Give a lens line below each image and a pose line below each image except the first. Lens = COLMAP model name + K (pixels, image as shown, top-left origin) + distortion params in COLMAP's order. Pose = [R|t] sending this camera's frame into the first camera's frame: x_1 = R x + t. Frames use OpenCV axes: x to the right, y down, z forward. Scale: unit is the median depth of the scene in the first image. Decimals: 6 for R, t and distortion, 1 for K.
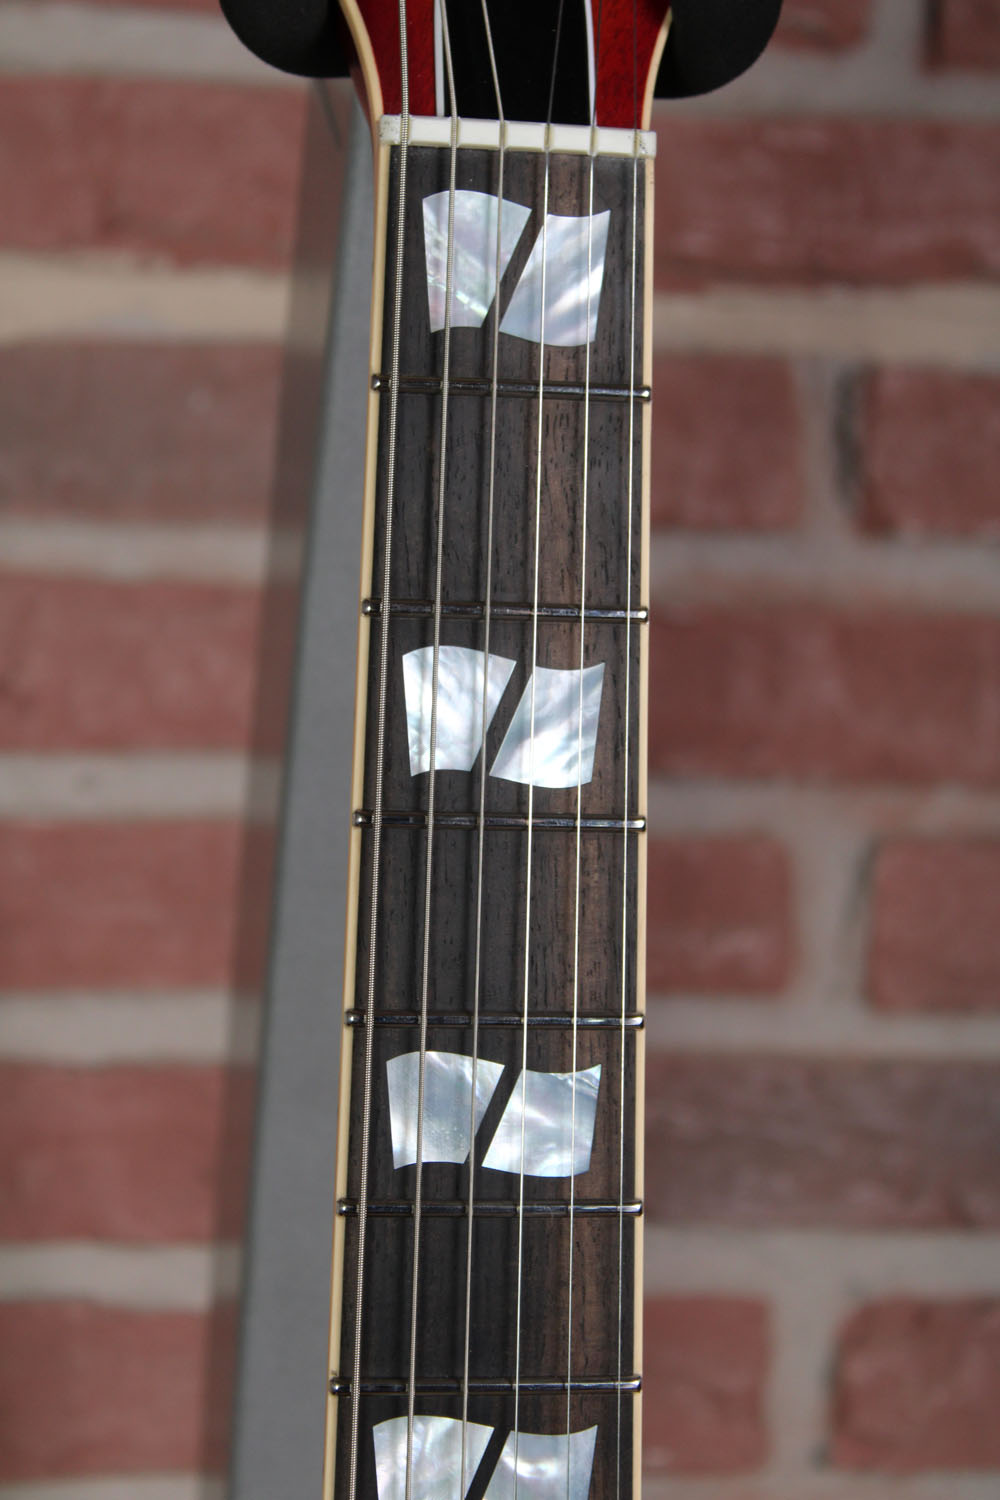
lens RADIAL K [[3733.5, 0, 500.0], [0, 3733.5, 750.0], [0, 0, 1]] dist [0.030472, 0.219617]
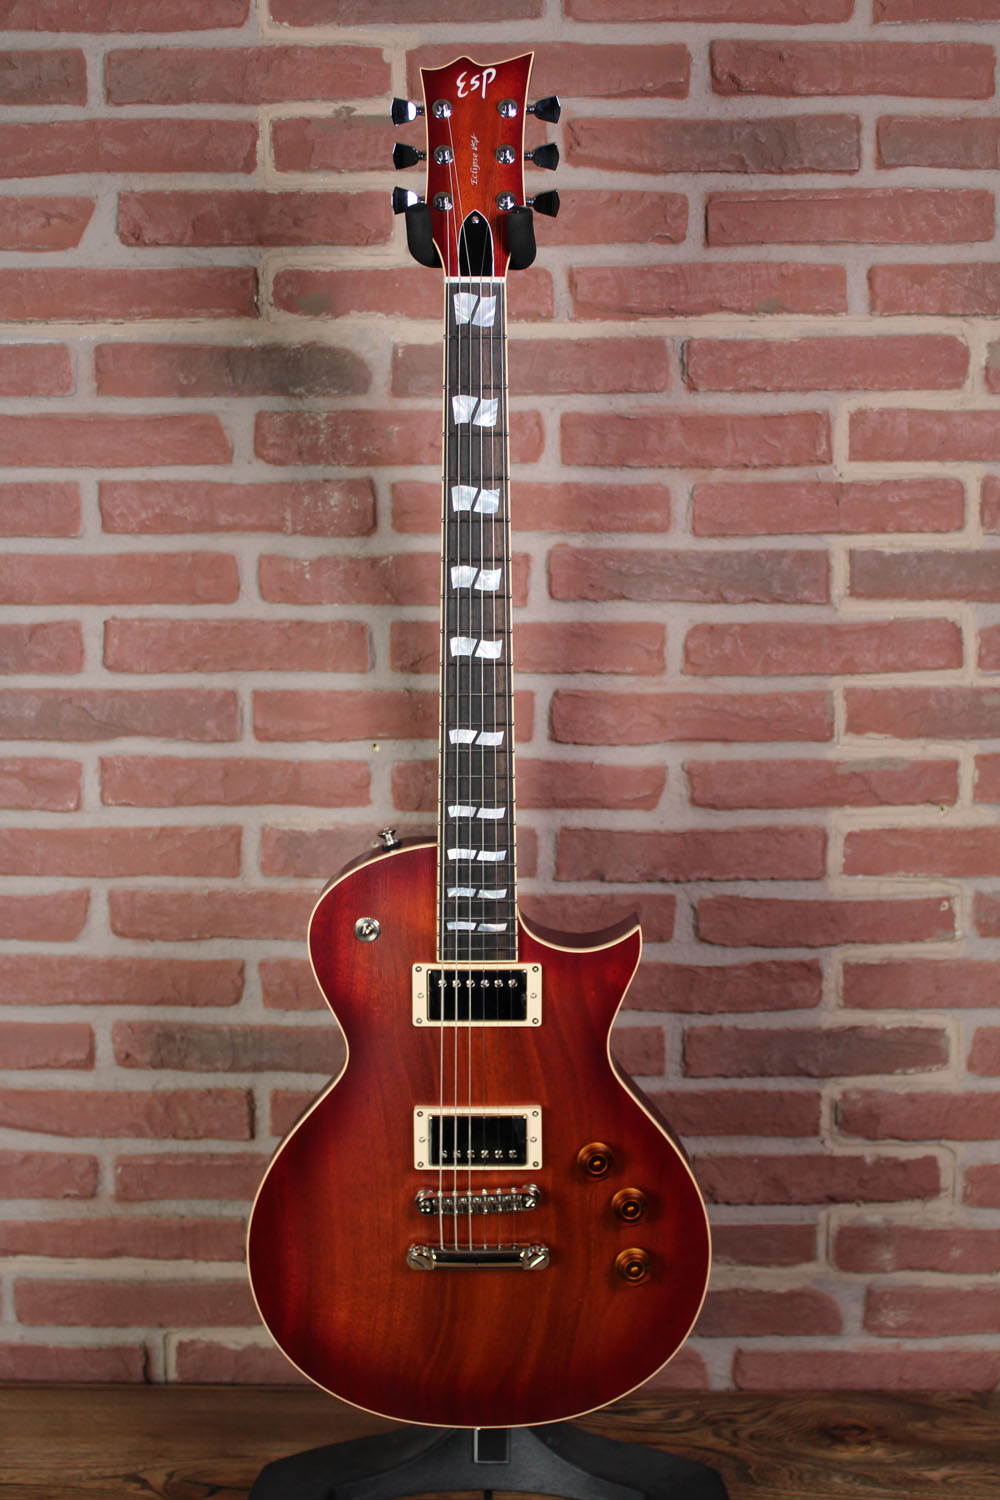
lens RADIAL K [[1888.9, 0, 496.4], [0, 1888.9, 788.9], [0, 0, 1]] dist [-0.058819, 0.041191]
pose [[0.978631, -0.006750, -0.205513, 0.490026], [0.028113, 0.994468, 0.101206, 0.215764], [0.203693, -0.104821, 0.973407, -1.257367]]
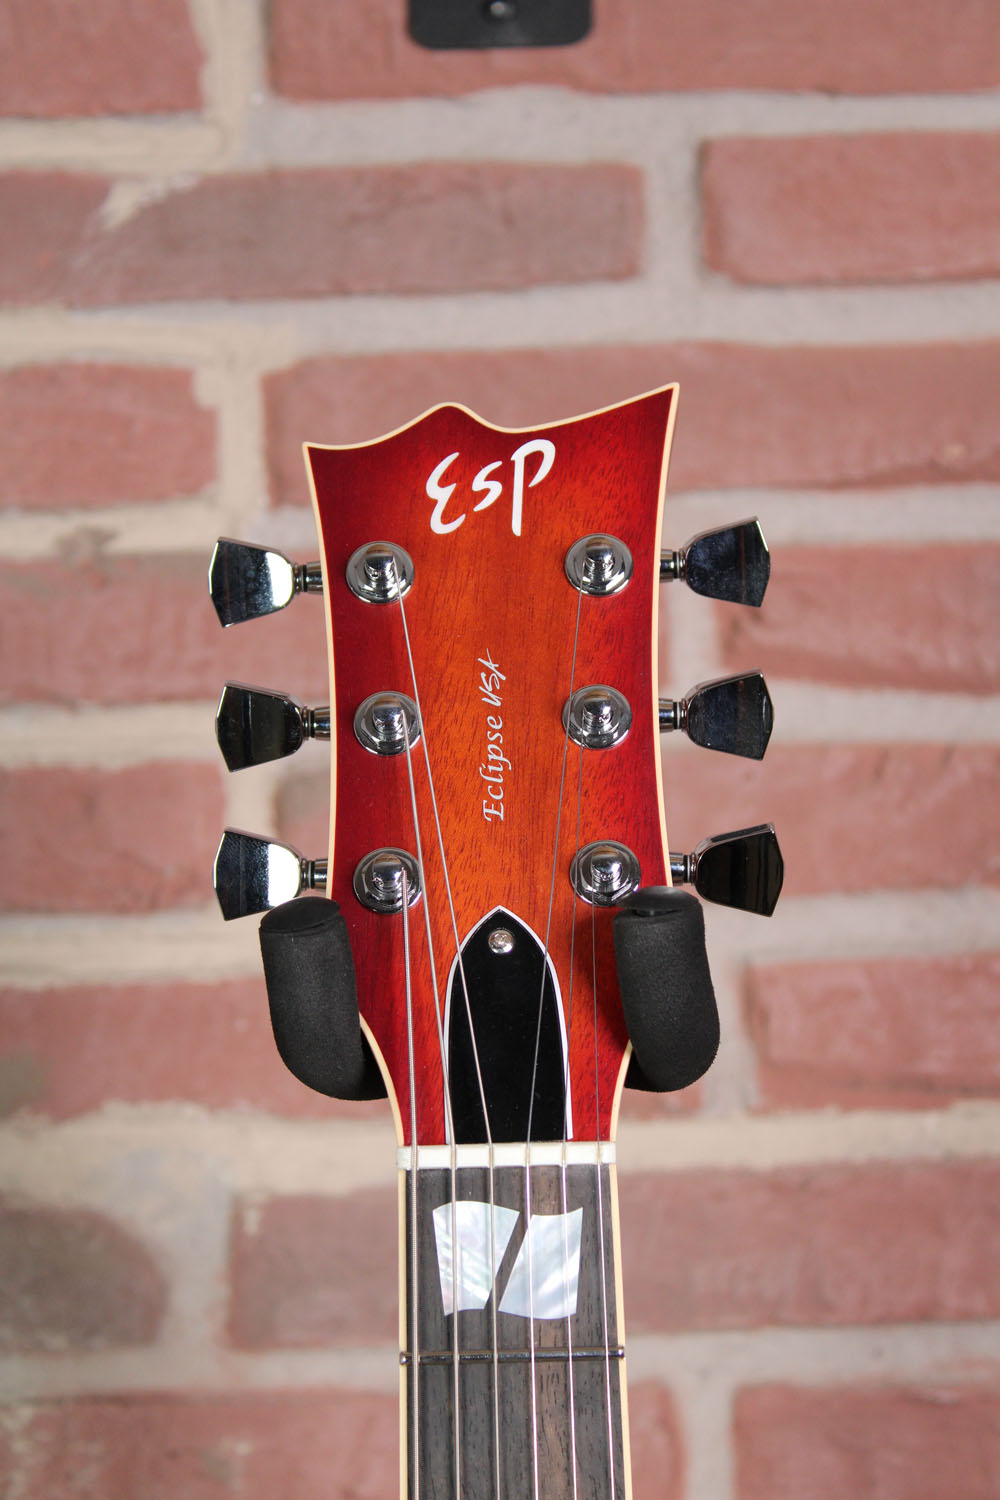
lens RADIAL K [[3733.5, 0, 500.0], [0, 3733.5, 750.0], [0, 0, 1]] dist [0.030472, 0.219617]
pose [[0.979819, -0.081406, -0.182558, 0.246155], [0.051511, 0.985298, -0.162896, -0.092868], [0.193134, 0.150205, 0.969607, -0.254847]]
